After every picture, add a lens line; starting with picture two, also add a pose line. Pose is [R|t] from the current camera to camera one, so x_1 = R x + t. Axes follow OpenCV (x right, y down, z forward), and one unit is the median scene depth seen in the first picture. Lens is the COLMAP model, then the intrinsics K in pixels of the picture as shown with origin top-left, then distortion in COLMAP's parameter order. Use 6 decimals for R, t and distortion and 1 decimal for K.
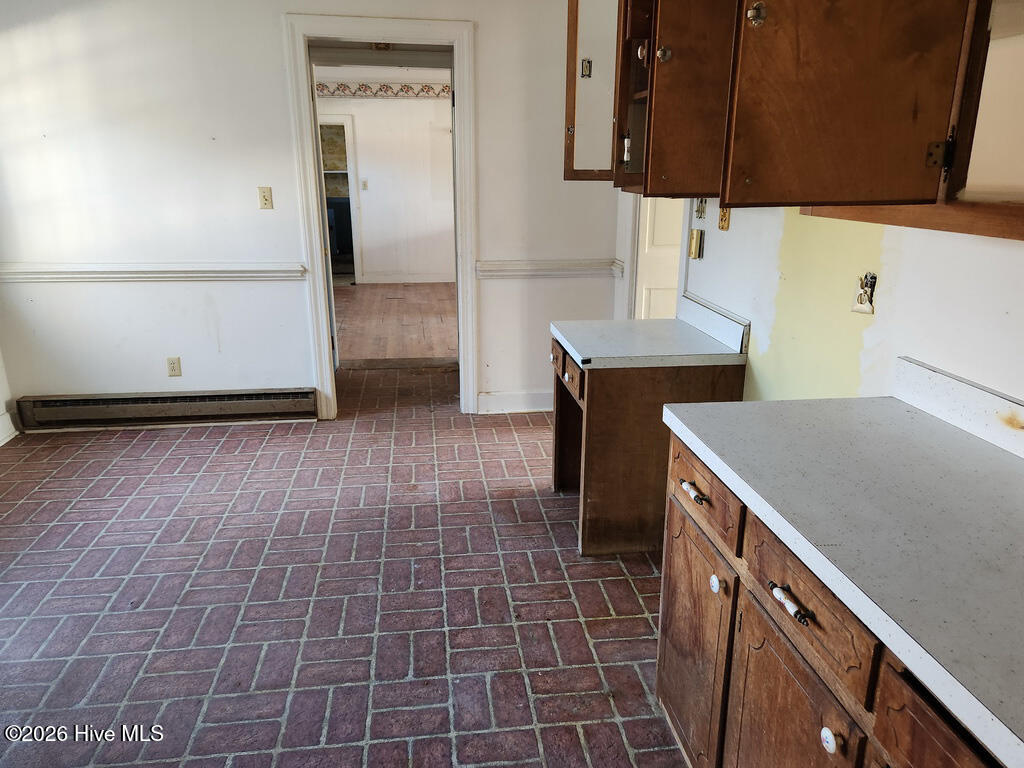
lens RADIAL K [[728.3, 0, 512.6], [0, 728.3, 383.6], [0, 0, 1]] dist [0.010340, -0.002601]
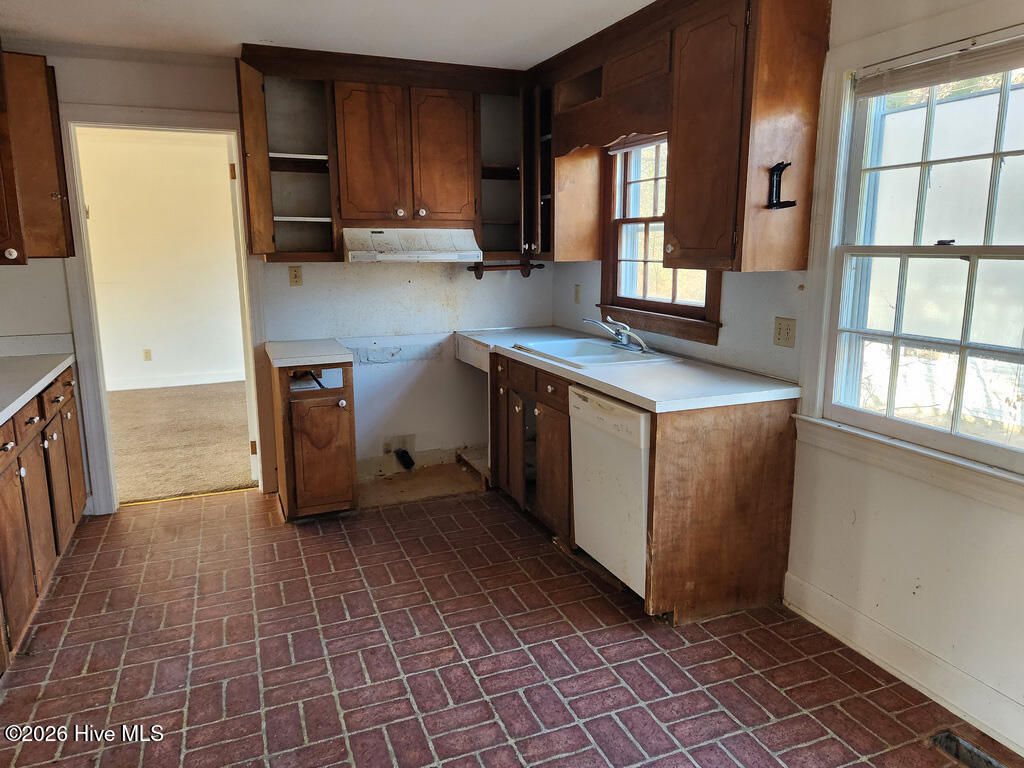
lens RADIAL K [[728.3, 0, 514.5], [0, 728.3, 382.4], [0, 0, 1]] dist [0.010340, -0.002601]
pose [[-0.969735, 0.040389, -0.240797, -0.301477], [-0.077350, 0.884606, 0.459879, -0.536386], [0.231584, 0.464586, -0.854709, 1.741108]]
